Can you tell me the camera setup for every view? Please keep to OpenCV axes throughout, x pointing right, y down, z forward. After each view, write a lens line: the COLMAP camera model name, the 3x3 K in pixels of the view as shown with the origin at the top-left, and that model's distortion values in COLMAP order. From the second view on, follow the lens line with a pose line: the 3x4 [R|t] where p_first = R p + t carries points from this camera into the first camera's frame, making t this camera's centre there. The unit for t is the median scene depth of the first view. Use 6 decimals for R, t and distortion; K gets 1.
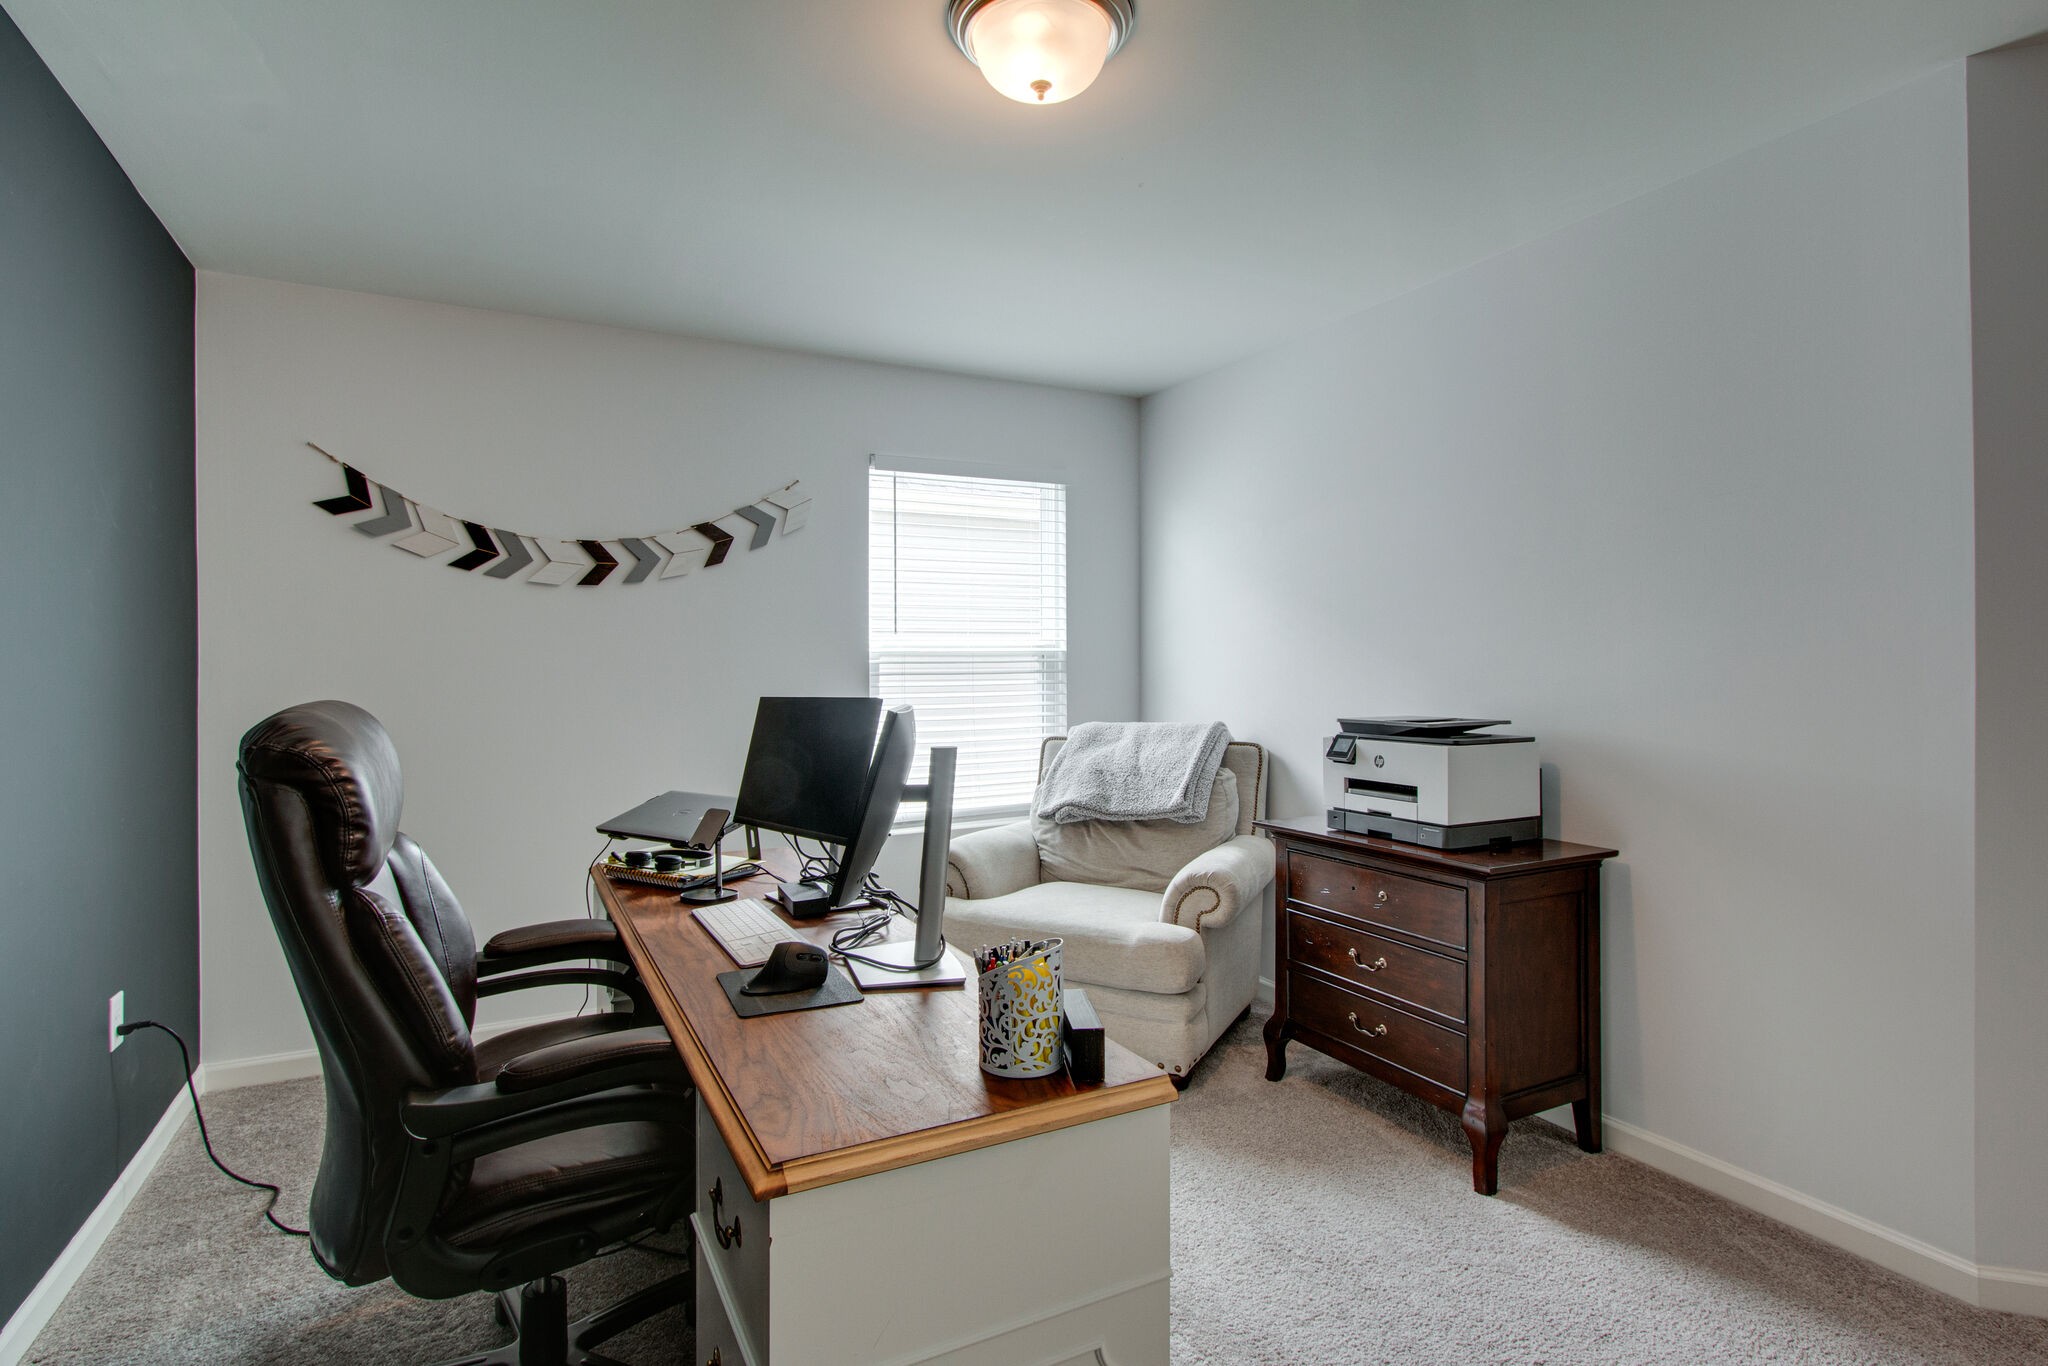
lens RADIAL K [[954.0, 0, 1017.5], [0, 954.0, 679.3], [0, 0, 1]] dist [-0.004776, -0.000464]
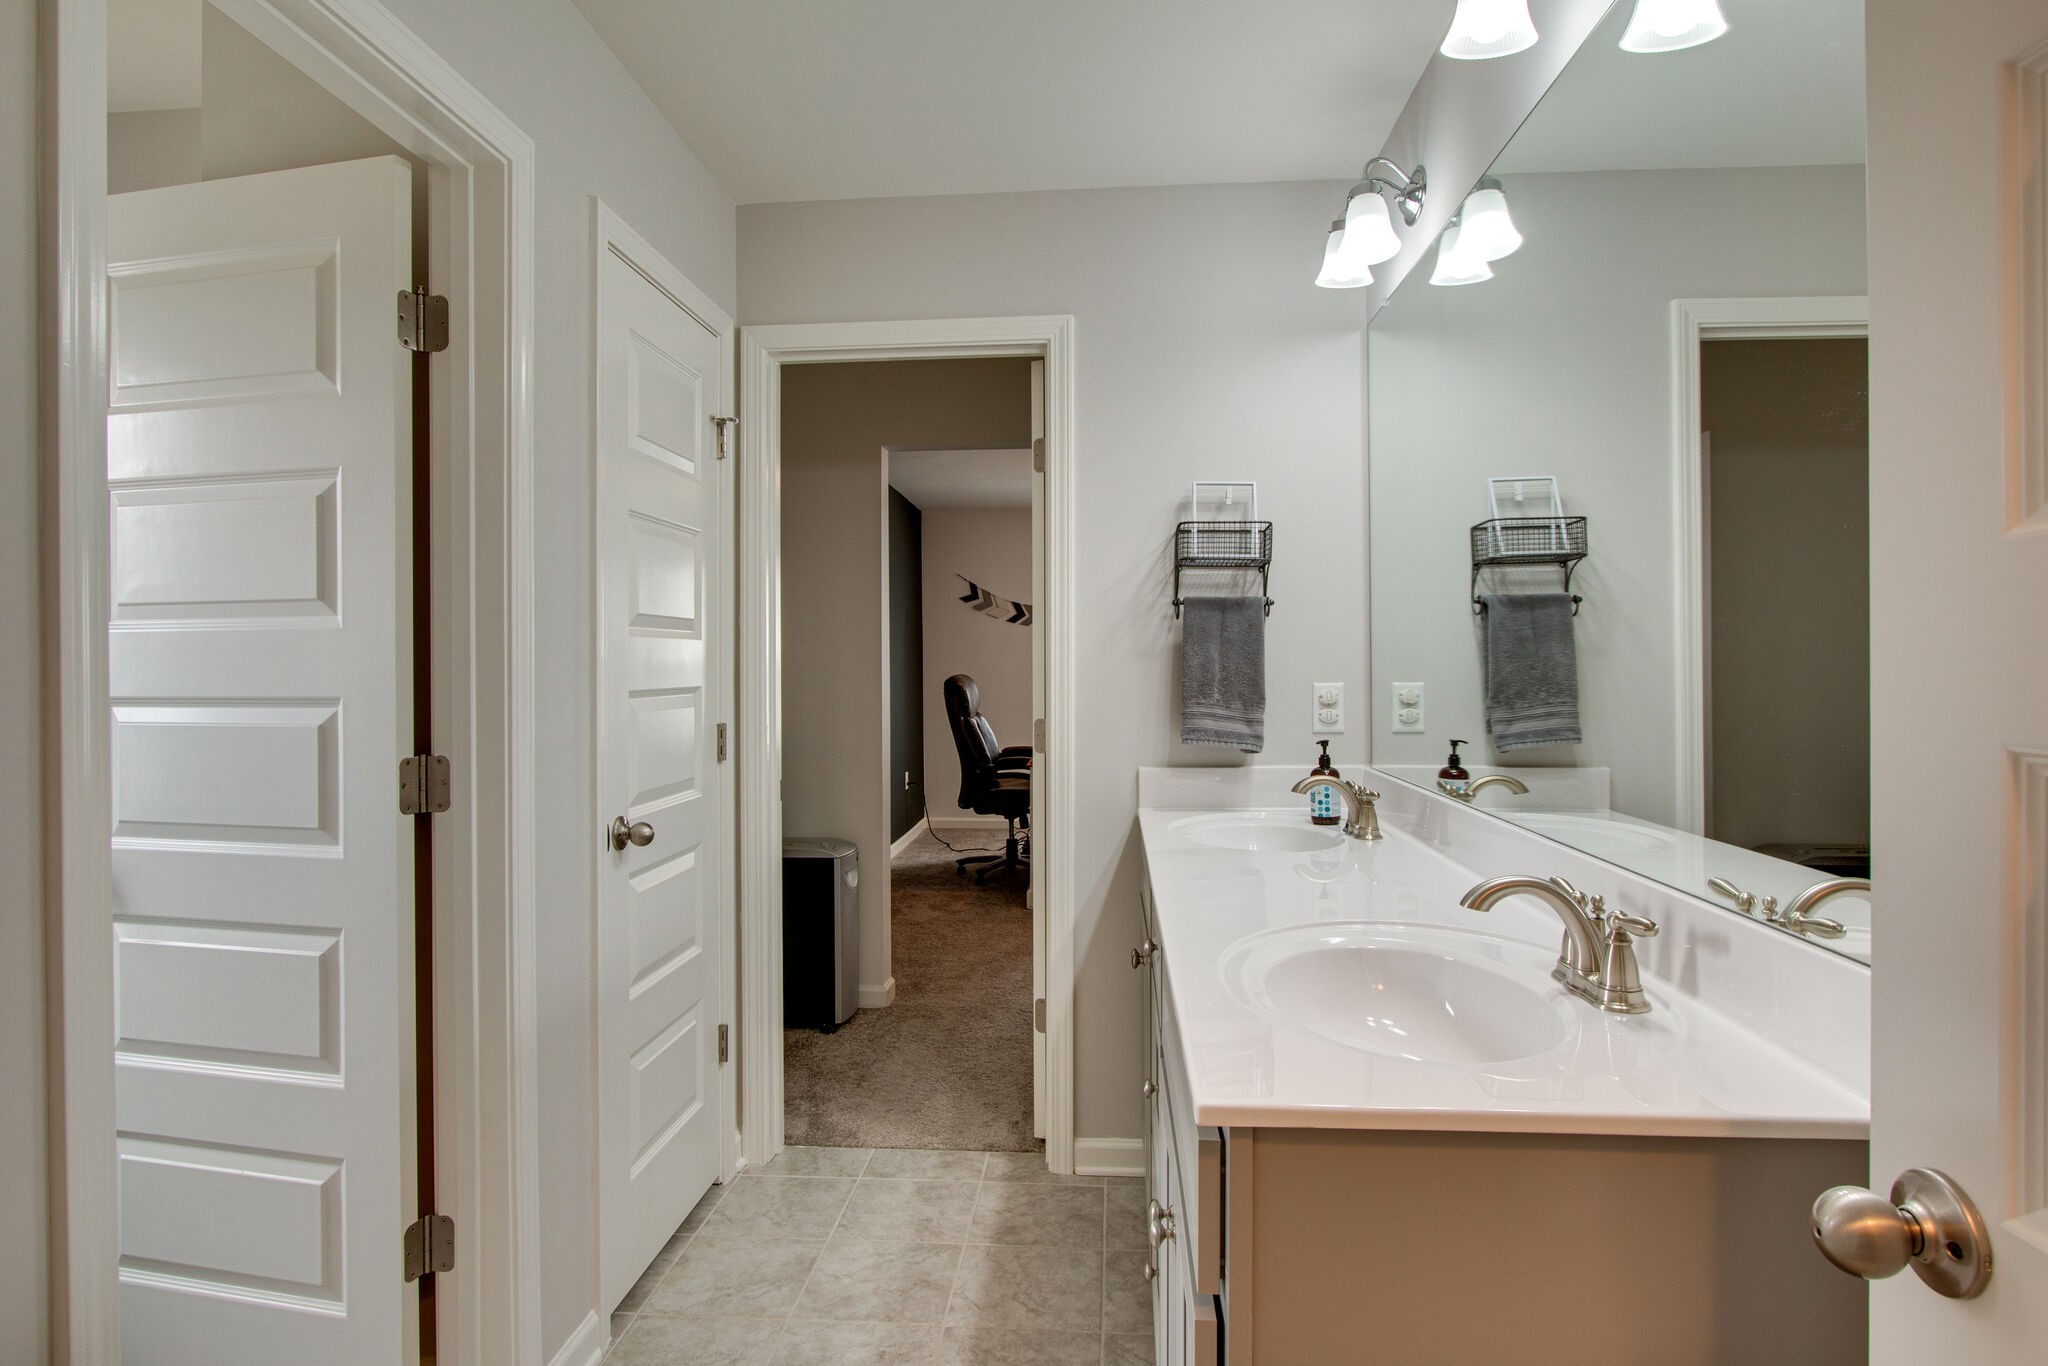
lens RADIAL K [[954.0, 0, 1024.5], [0, 954.0, 674.8], [0, 0, 1]] dist [-0.004776, -0.000464]
pose [[0.842862, 0.002723, -0.538123, 0.711453], [-0.002520, 0.999996, 0.001113, 0.008610], [0.538124, 0.000418, 0.842866, -0.963343]]
